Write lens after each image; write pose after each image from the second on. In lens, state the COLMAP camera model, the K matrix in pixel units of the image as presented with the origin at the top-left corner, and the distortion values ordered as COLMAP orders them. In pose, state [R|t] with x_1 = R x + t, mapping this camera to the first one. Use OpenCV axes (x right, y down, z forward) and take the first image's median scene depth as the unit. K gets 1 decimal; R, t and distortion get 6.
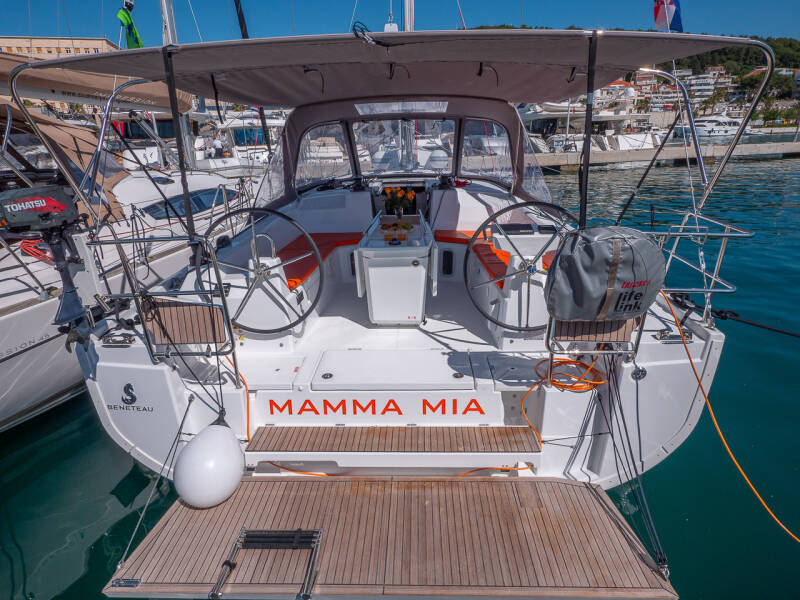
lens RADIAL K [[461.6, 0, 400.0], [0, 461.6, 300.0], [0, 0, 1]] dist [0.003818, 0.000714]
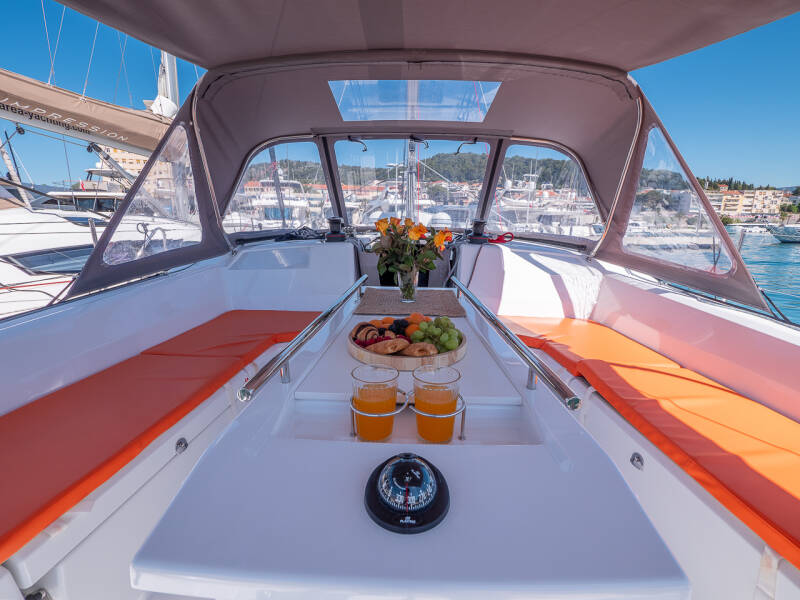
lens RADIAL K [[342.3, 0, 399.1], [0, 342.3, 295.2], [0, 0, 1]] dist [-0.001041, -0.000302]
pose [[0.999028, 0.040596, 0.017181, -0.011532], [-0.037933, 0.990244, -0.134082, -0.110697], [-0.022457, 0.133300, 0.990821, 0.565599]]
